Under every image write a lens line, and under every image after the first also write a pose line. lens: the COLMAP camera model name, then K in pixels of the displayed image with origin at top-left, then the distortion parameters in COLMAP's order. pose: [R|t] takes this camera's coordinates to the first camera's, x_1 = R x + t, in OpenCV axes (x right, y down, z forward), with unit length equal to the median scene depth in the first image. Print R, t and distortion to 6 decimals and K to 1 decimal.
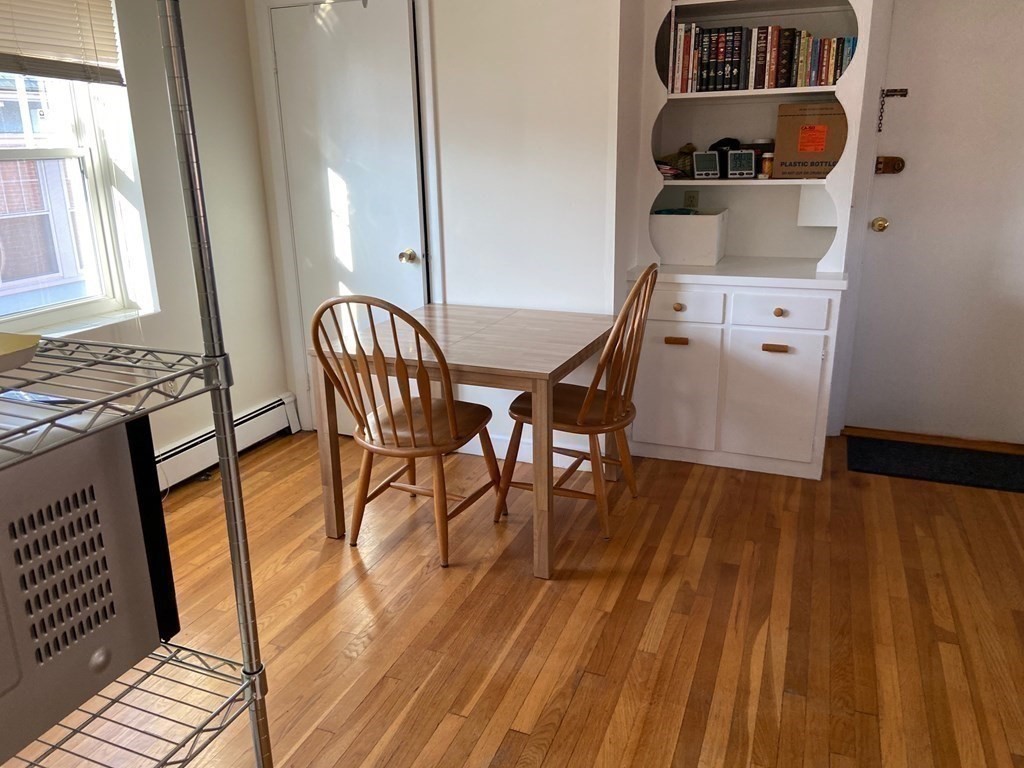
lens RADIAL K [[778.2, 0, 505.0], [0, 778.2, 380.0], [0, 0, 1]] dist [0.077061, -0.008132]
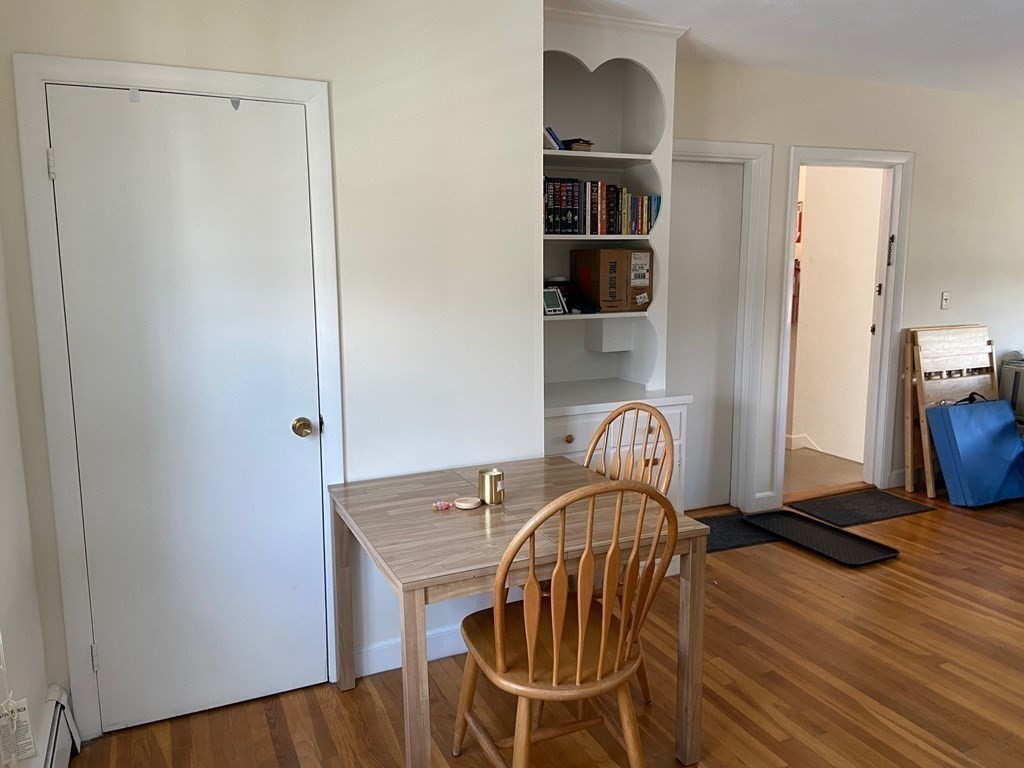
lens RADIAL K [[778.2, 0, 508.0], [0, 778.2, 391.0], [0, 0, 1]] dist [0.077061, -0.008132]
pose [[0.683763, -0.109984, 0.721368, -0.570861], [0.221480, 0.973220, -0.061551, -0.118416], [-0.695281, 0.201855, 0.689811, 0.386782]]
